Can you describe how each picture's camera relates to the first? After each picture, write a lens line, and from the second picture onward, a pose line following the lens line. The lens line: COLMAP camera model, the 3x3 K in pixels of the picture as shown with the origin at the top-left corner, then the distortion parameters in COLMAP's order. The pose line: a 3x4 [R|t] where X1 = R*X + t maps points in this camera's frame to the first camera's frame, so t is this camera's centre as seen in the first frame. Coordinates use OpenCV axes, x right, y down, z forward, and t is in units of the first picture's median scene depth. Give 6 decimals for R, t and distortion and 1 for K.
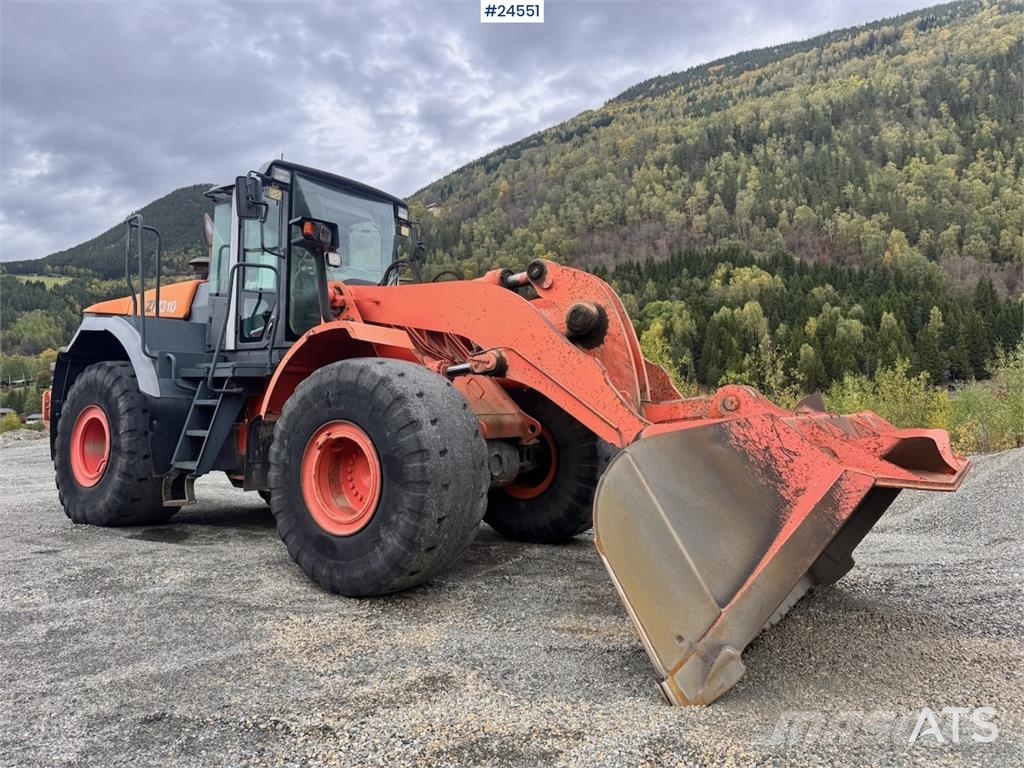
lens RADIAL K [[721.5, 0, 515.2], [0, 721.5, 384.0], [0, 0, 1]] dist [0.084352, -0.111931]
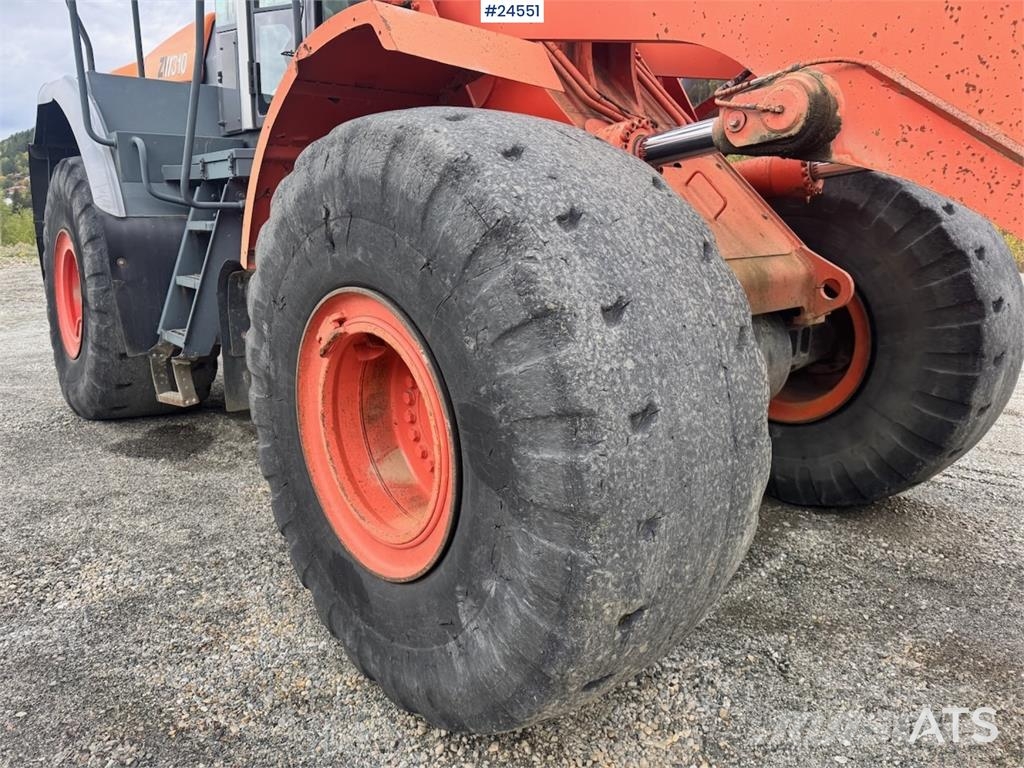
lens RADIAL K [[718.7, 0, 511.9], [0, 718.7, 385.8], [0, 0, 1]] dist [0.099942, -0.143230]
pose [[0.974065, 0.047003, -0.221332, -0.060453], [0.011077, 0.967107, 0.254128, 0.003894], [0.225996, -0.249989, 0.941505, 0.493188]]
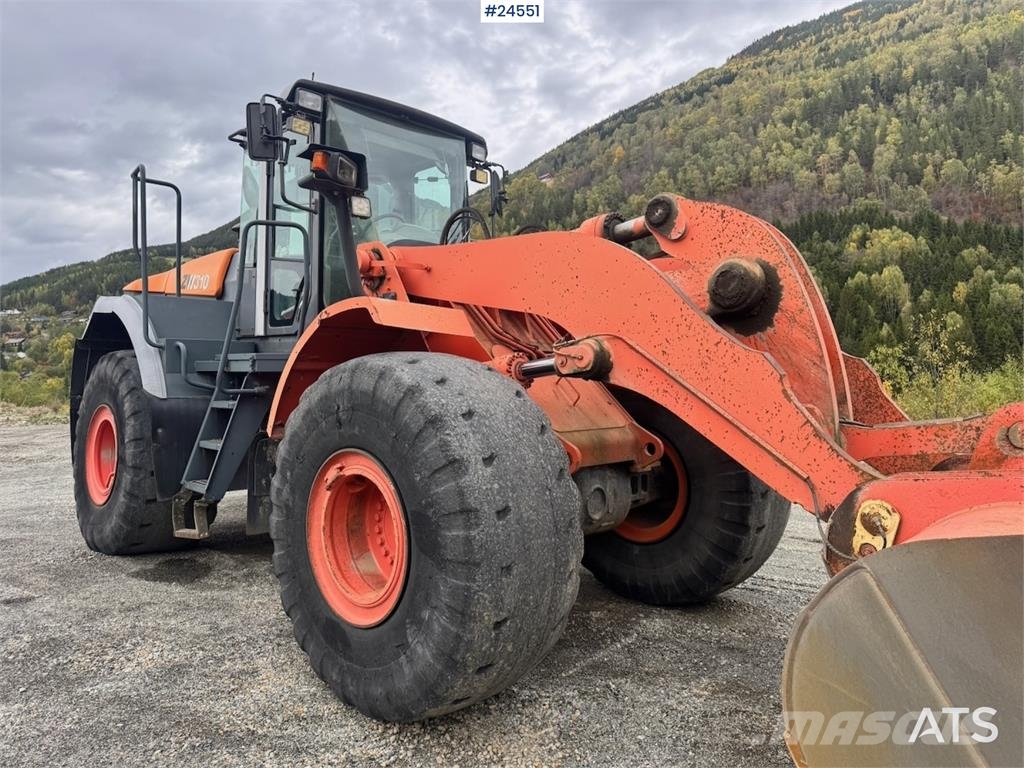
lens RADIAL K [[721.5, 0, 515.2], [0, 721.5, 384.0], [0, 0, 1]] dist [0.084352, -0.111931]
pose [[0.987735, 0.002374, -0.156124, 0.003225], [0.003516, 0.999293, 0.037439, -0.024566], [0.156103, -0.037529, 0.987028, 0.284419]]
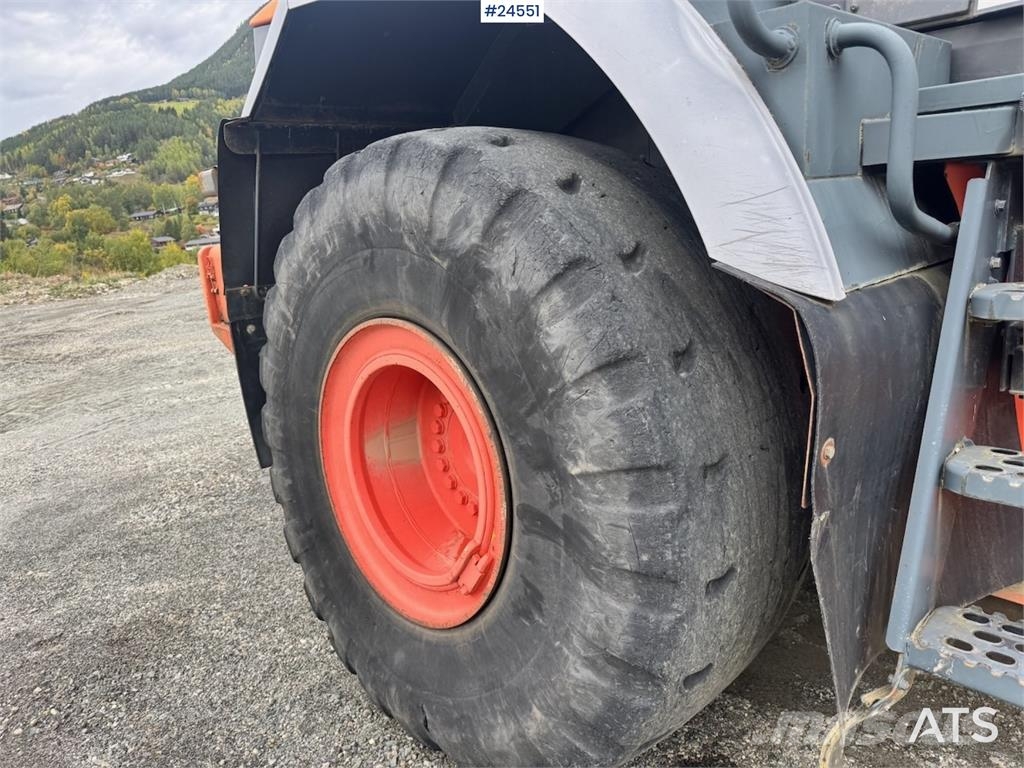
lens RADIAL K [[742.6, 0, 510.8], [0, 742.6, 385.6], [0, 0, 1]] dist [0.003146, -0.010852]
pose [[0.981068, -0.032856, -0.190855, -0.518992], [0.083284, 0.961298, 0.262622, -0.013138], [0.174840, -0.273545, 0.945835, 0.809650]]
